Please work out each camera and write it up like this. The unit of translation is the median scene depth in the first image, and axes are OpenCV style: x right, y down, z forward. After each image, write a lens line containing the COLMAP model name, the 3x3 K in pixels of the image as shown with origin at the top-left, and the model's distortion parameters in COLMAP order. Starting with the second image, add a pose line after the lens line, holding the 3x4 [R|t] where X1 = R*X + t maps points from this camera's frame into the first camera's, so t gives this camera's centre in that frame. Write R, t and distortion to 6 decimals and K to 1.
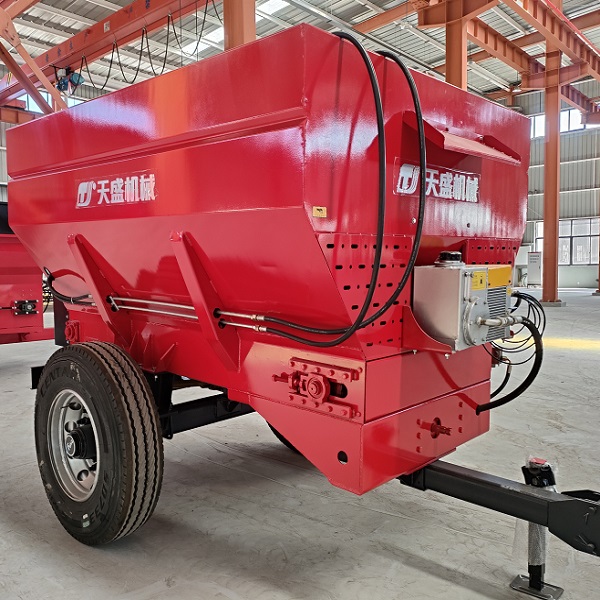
lens RADIAL K [[573.8, 0, 254.7], [0, 573.8, 299.7], [0, 0, 1]] dist [0.038763, -0.026997]
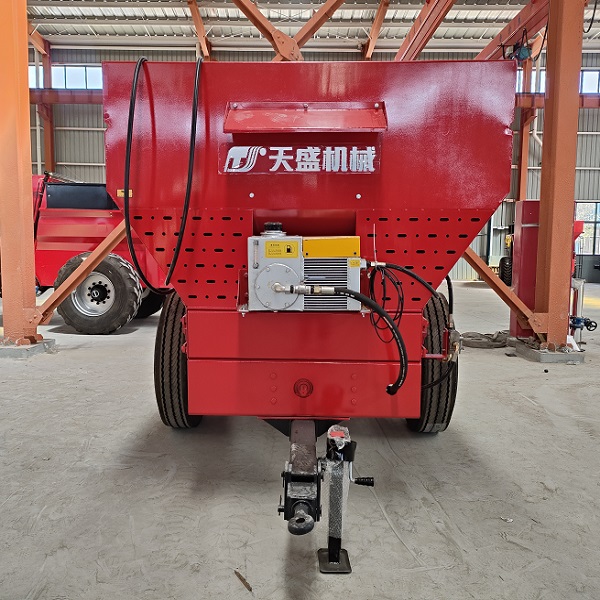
lens RADIAL K [[566.1, 0, 286.0], [0, 566.1, 299.6], [0, 0, 1]] dist [0.056912, -0.068706]
pose [[0.683362, 0.091682, -0.724300, 1.009899], [-0.065059, 0.995784, 0.064664, -0.007497], [0.727175, 0.002934, 0.686446, 0.243659]]
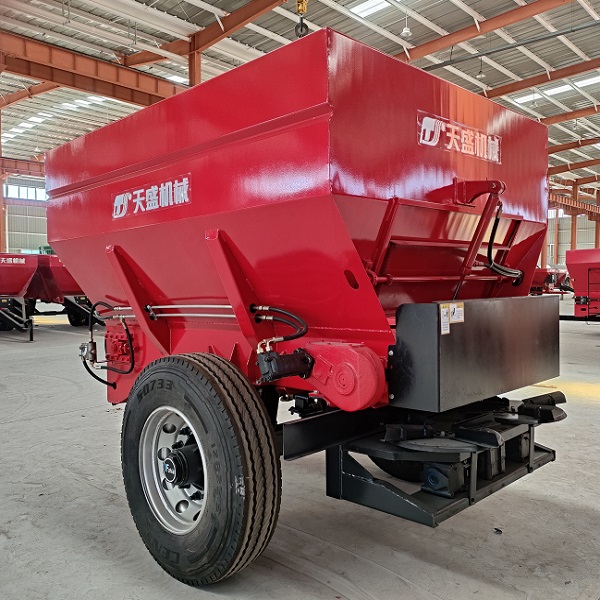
lens RADIAL K [[587.2, 0, 300.0], [0, 587.2, 300.0], [0, 0, 1]] dist [0.057816, -0.072481]
pose [[-0.999750, 0.022154, -0.003063, -0.034760], [0.021691, 0.993850, 0.108588, -0.147522], [0.005449, 0.108495, -0.994082, 2.577423]]
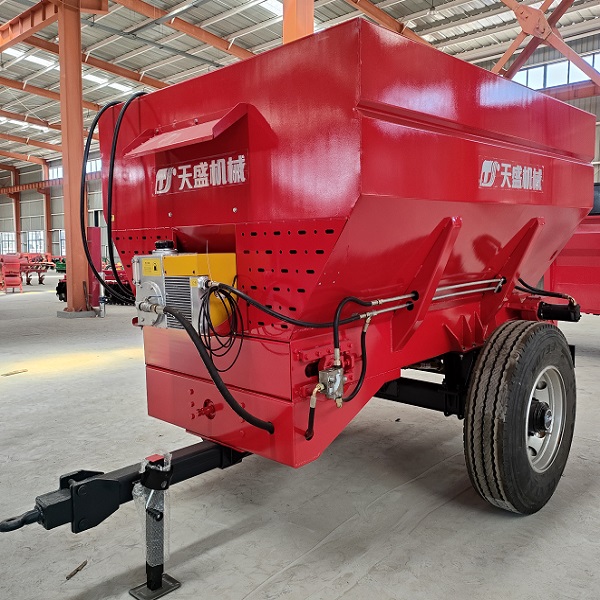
lens RADIAL K [[560.3, 0, 310.3], [0, 560.3, 299.1], [0, 0, 1]] dist [0.055561, -0.067030]
pose [[0.034931, 0.095516, -0.994815, 1.274157], [-0.065895, 0.993476, 0.093074, -0.079596], [0.997215, 0.062302, 0.040997, 1.093775]]
